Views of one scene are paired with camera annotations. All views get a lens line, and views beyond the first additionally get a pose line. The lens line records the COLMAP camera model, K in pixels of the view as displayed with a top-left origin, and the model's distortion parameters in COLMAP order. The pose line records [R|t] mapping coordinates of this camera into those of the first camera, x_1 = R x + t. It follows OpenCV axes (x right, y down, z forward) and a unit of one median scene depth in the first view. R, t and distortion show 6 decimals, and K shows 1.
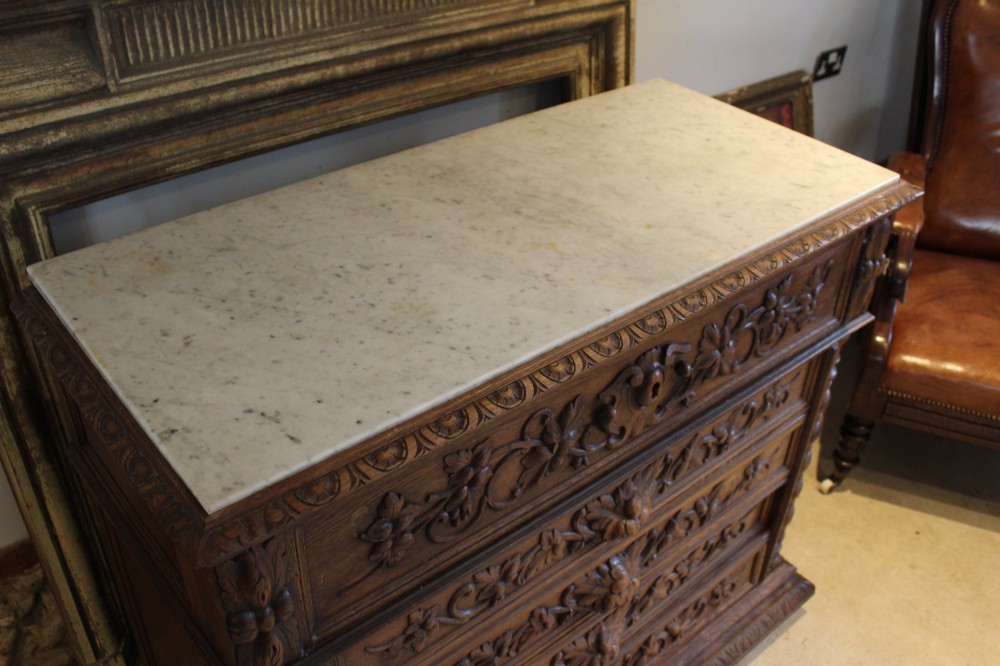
lens RADIAL K [[912.6, 0, 494.9], [0, 912.6, 325.7], [0, 0, 1]] dist [-0.095295, 0.000000]
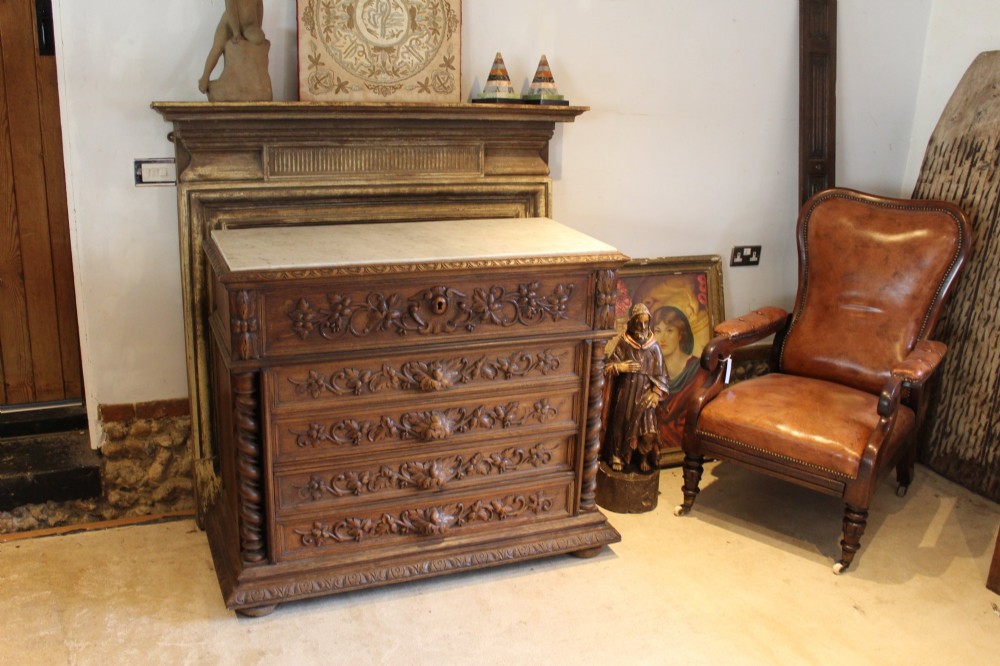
lens RADIAL K [[912.6, 0, 487.7], [0, 912.6, 329.7], [0, 0, 1]] dist [-0.095295, 0.000000]
pose [[0.949835, 0.093138, -0.298560, 0.761426], [-0.181544, 0.941527, -0.283845, 0.587192], [0.254665, 0.323808, 0.911205, -0.792178]]
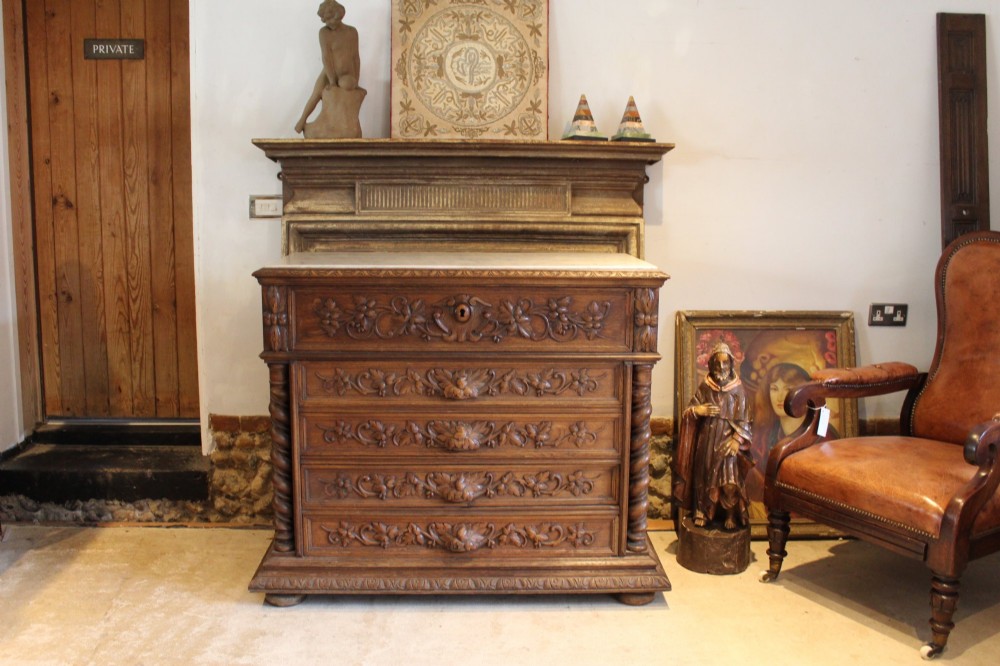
lens RADIAL K [[912.6, 0, 497.1], [0, 912.6, 335.8], [0, 0, 1]] dist [-0.095295, 0.000000]
pose [[0.791176, 0.068465, -0.607745, 1.302180], [-0.332106, 0.882535, -0.332922, 0.678271], [0.513563, 0.465235, 0.720978, -0.466953]]
